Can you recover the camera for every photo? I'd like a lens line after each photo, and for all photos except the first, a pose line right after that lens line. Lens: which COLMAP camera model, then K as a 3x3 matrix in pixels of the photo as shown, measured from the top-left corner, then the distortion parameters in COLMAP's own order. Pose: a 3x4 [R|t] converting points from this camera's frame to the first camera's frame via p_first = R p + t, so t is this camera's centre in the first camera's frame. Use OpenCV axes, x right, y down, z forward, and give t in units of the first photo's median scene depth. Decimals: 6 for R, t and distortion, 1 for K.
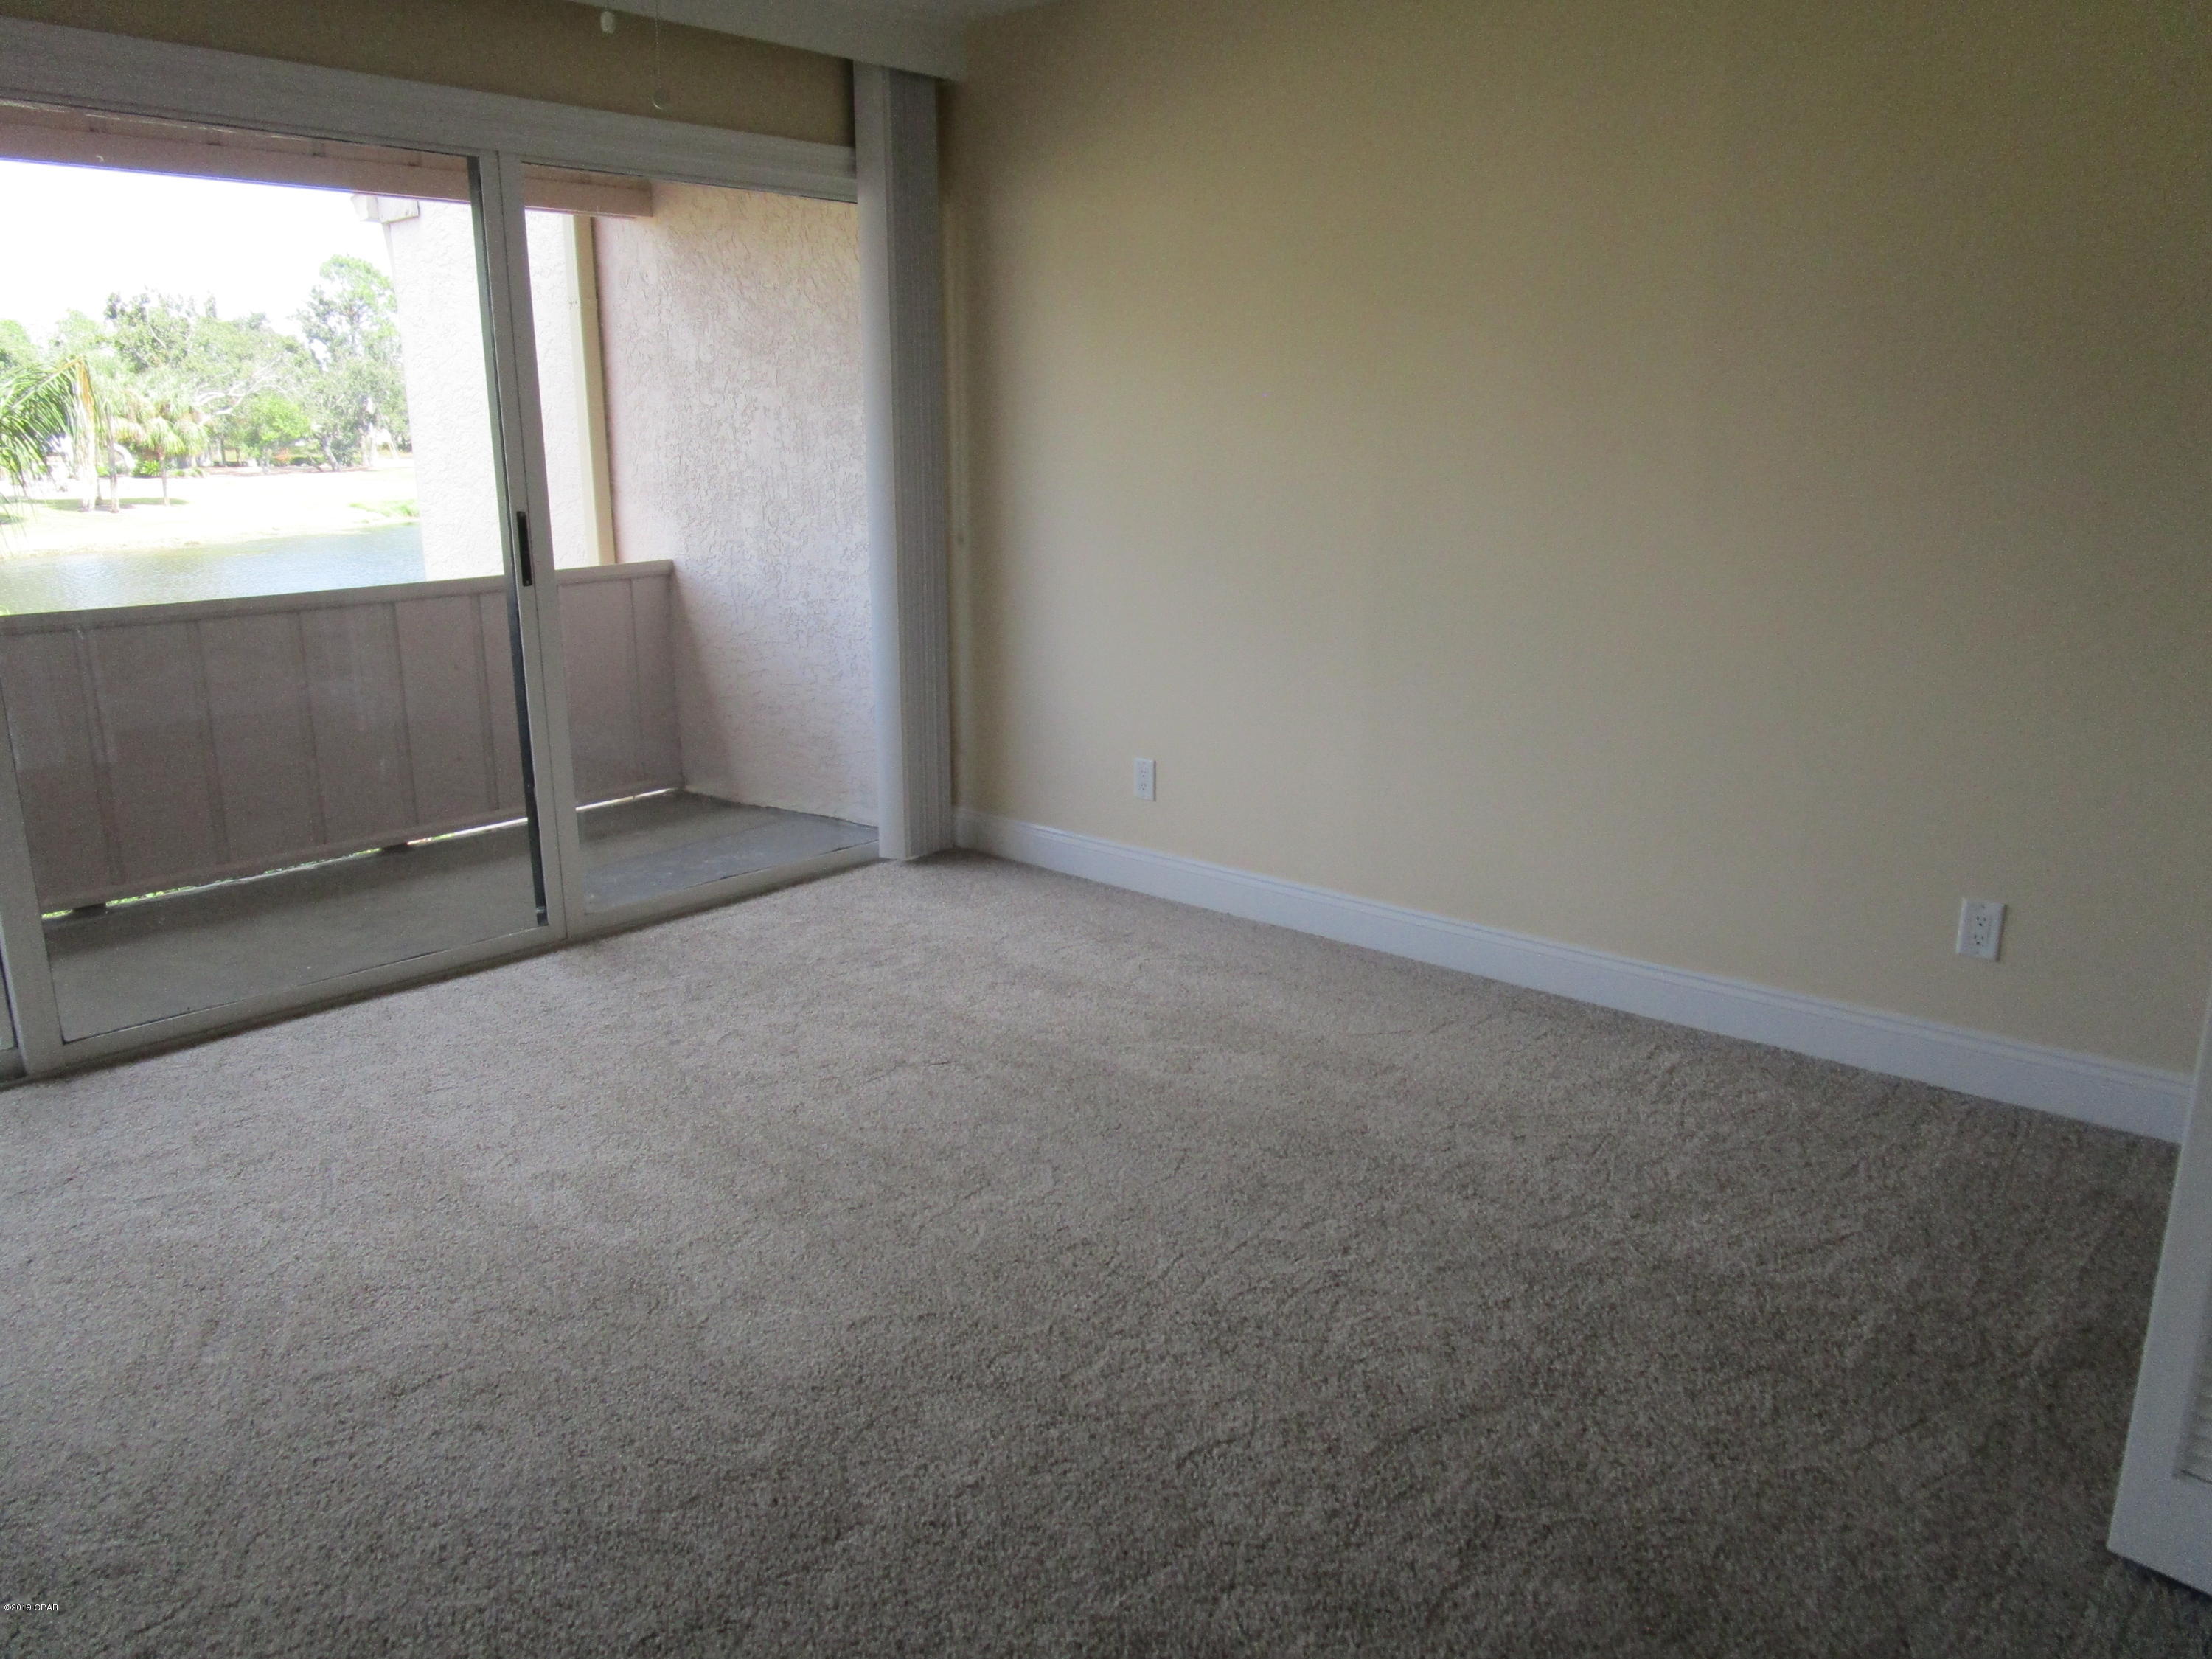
lens RADIAL K [[1618.9, 0, 1106.0], [0, 1618.9, 829.5], [0, 0, 1]] dist [-0.004792, -0.001638]
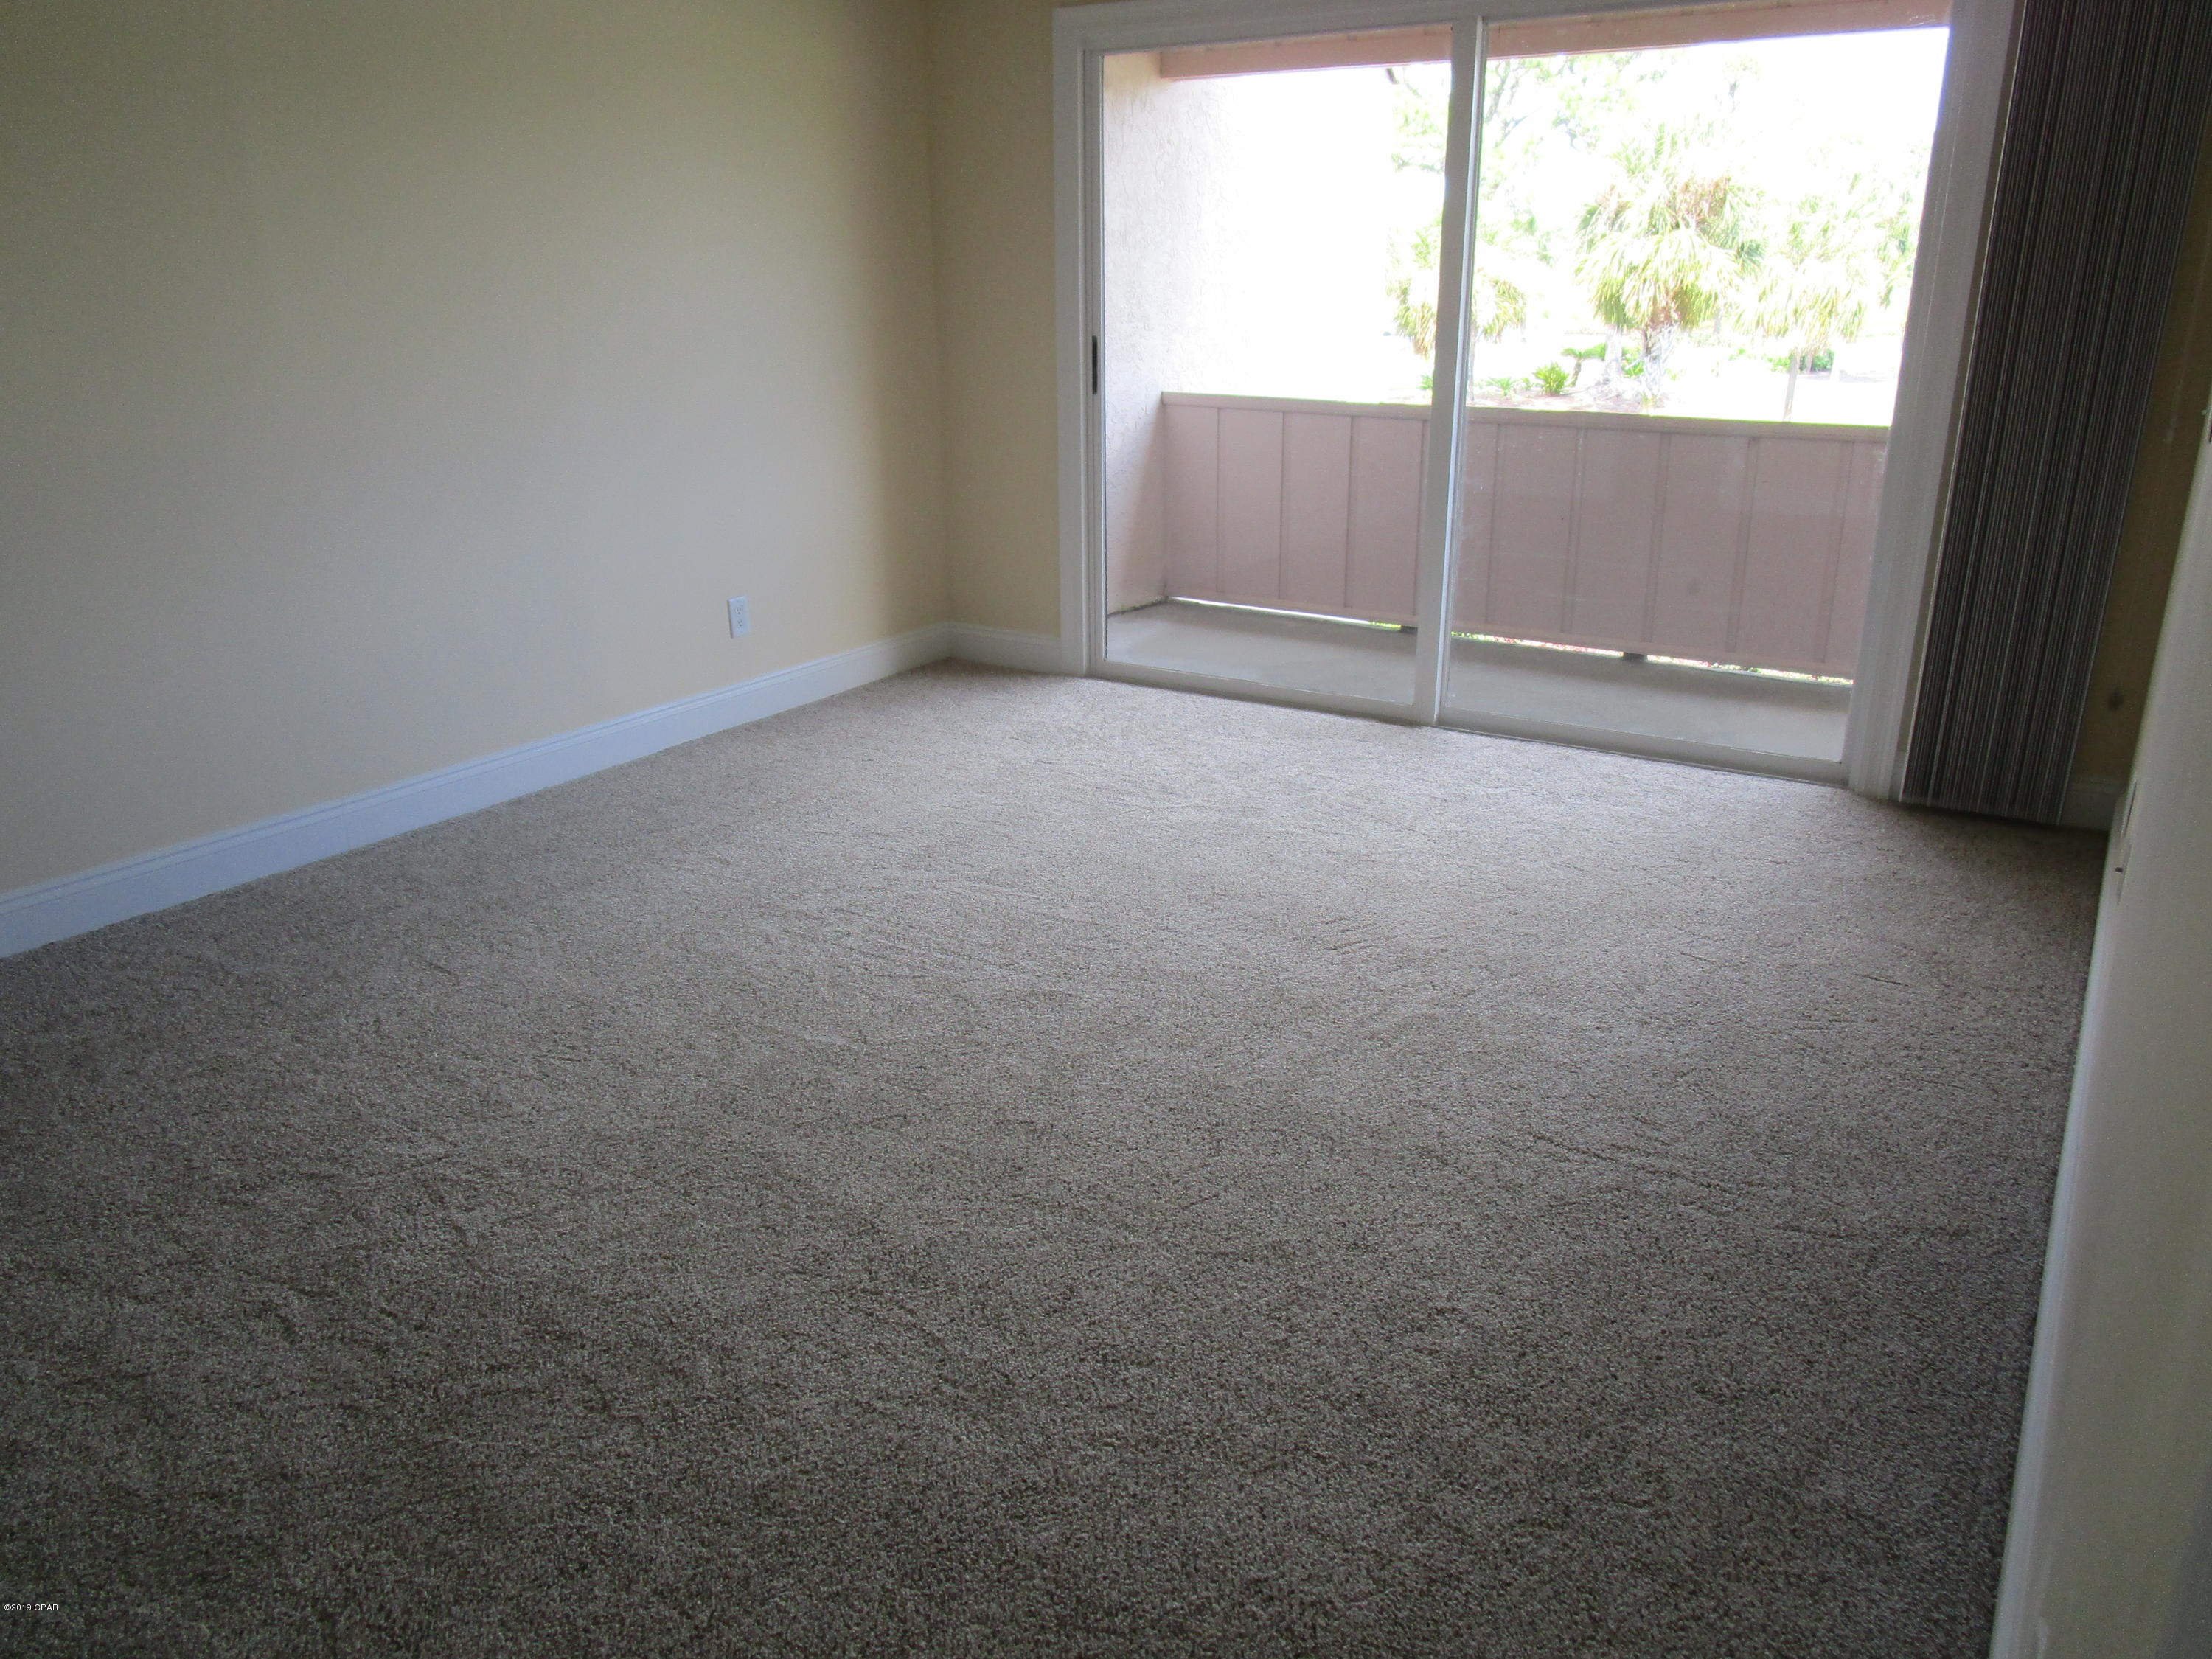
lens RADIAL K [[1618.9, 0, 1106.0], [0, 1618.9, 829.5], [0, 0, 1]] dist [-0.004792, -0.001638]
pose [[0.111423, 0.348978, -0.930484, 0.584614], [-0.233788, 0.919240, 0.316765, -0.147717], [0.965882, 0.182241, 0.184011, 0.503866]]
